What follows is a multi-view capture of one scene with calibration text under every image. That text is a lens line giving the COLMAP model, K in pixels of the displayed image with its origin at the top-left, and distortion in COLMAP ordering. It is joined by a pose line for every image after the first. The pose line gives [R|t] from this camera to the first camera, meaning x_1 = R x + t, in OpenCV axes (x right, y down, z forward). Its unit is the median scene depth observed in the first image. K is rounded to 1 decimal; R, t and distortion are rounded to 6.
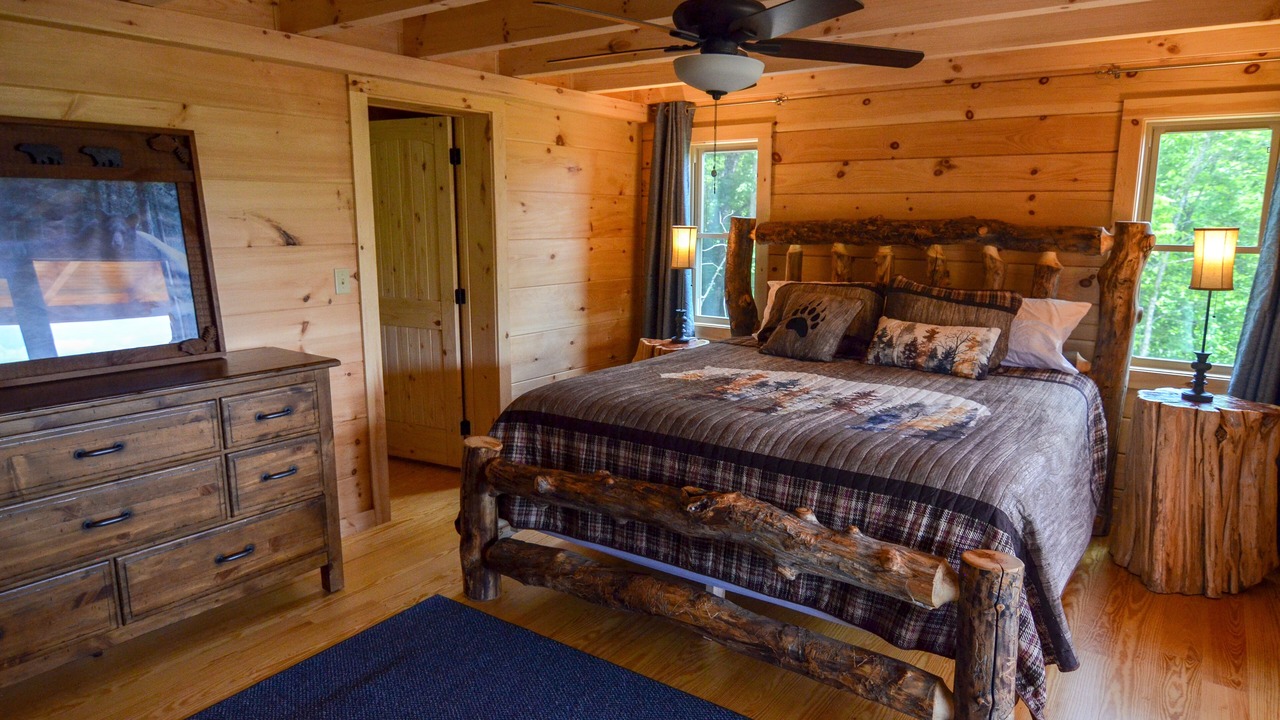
lens RADIAL K [[777.9, 0, 653.9], [0, 777.9, 356.7], [0, 0, 1]] dist [-0.022084, -0.001190]
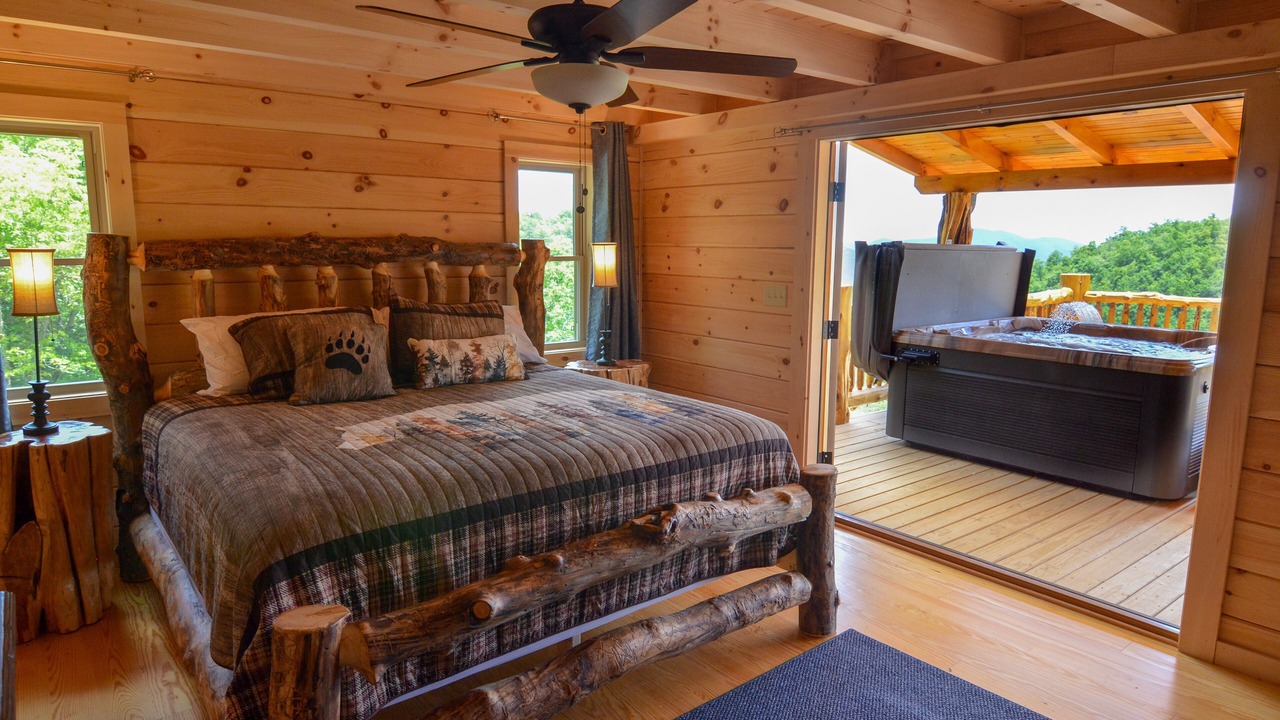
lens RADIAL K [[777.9, 0, 653.5], [0, 777.9, 357.5], [0, 0, 1]] dist [-0.022084, -0.001190]
pose [[0.262431, -0.146184, 0.953814, -0.529867], [0.160408, 0.981314, 0.106265, -0.080750], [-0.951525, 0.125112, 0.280976, 0.437640]]
